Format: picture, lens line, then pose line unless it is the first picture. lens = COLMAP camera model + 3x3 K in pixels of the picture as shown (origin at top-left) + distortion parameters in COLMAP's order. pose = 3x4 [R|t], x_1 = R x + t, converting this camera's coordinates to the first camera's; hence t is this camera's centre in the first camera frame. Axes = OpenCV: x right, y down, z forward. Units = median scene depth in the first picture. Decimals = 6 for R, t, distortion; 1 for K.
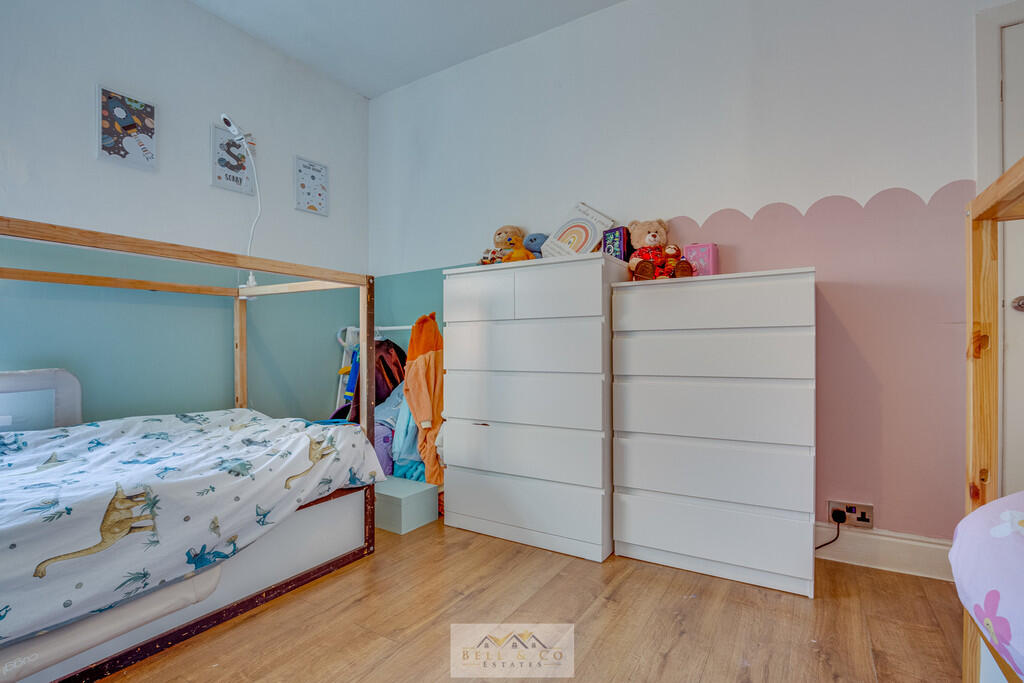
lens RADIAL K [[488.1, 0, 509.5], [0, 488.1, 349.3], [0, 0, 1]] dist [-0.024395, 0.000326]
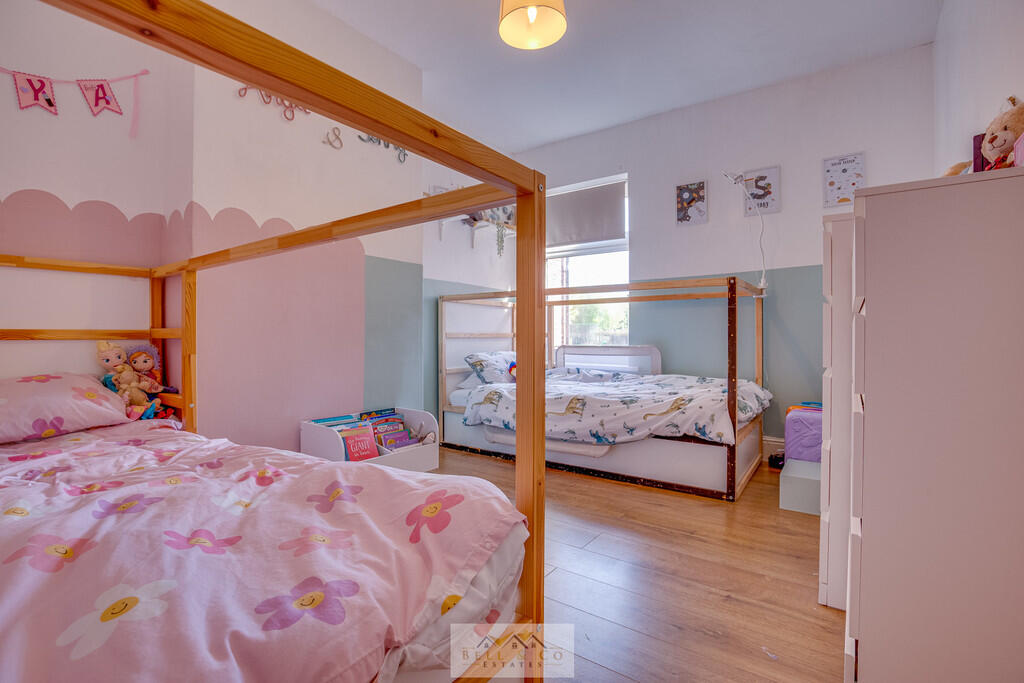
lens RADIAL K [[488.1, 0, 509.5], [0, 488.1, 349.3], [0, 0, 1]] dist [-0.024395, 0.000326]
pose [[-0.082613, 0.030427, -0.996117, 0.982788], [-0.005501, 0.999505, 0.030987, -0.001902], [0.996566, 0.008040, -0.082405, 0.537600]]
